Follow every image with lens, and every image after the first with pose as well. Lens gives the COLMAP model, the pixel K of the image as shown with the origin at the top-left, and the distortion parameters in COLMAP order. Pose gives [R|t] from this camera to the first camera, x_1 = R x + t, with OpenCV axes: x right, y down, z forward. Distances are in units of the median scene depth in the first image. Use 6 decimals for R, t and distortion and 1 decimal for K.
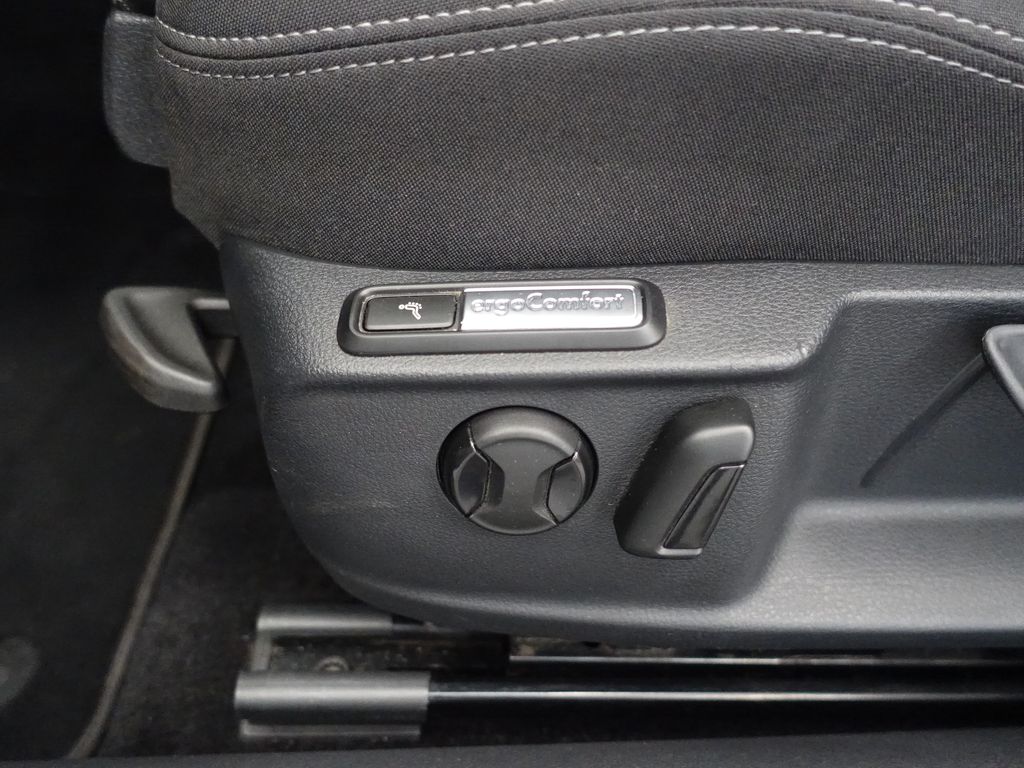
lens RADIAL K [[757.6, 0, 512.0], [0, 757.6, 384.0], [0, 0, 1]] dist [0.002024, -0.000157]
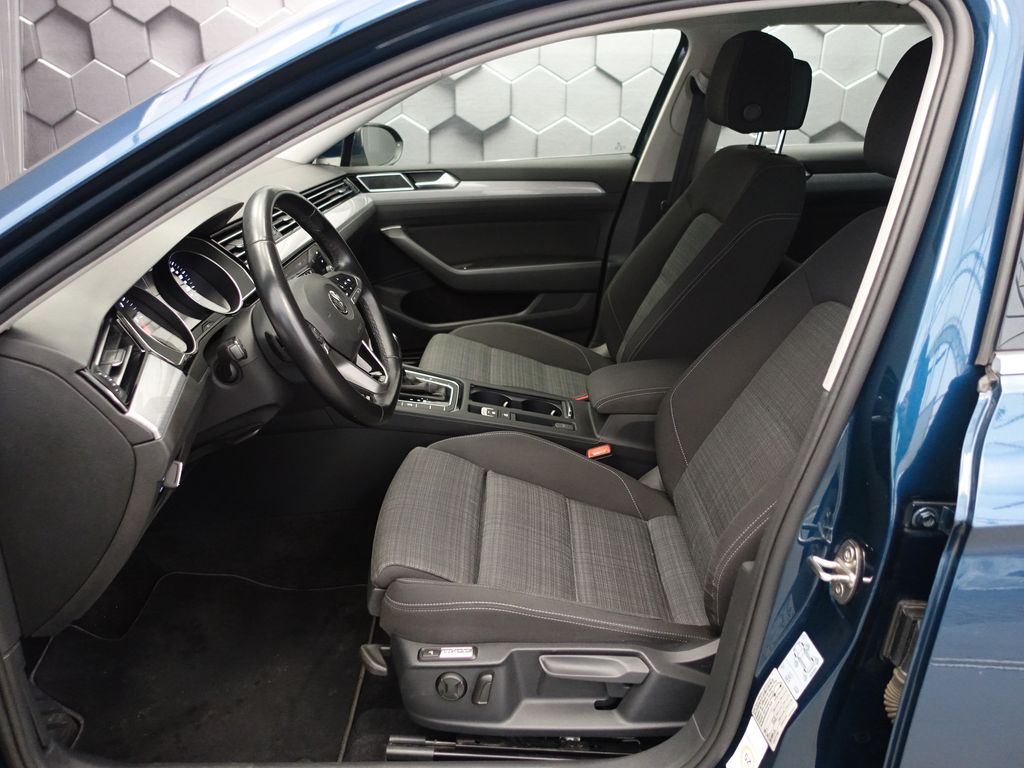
lens RADIAL K [[757.6, 0, 512.0], [0, 757.6, 384.0], [0, 0, 1]] dist [0.002024, -0.000157]
pose [[0.997817, -0.025241, -0.061022, 0.773161], [0.000351, 0.926085, -0.377314, 0.157600], [0.066035, 0.376469, 0.924073, -4.406910]]
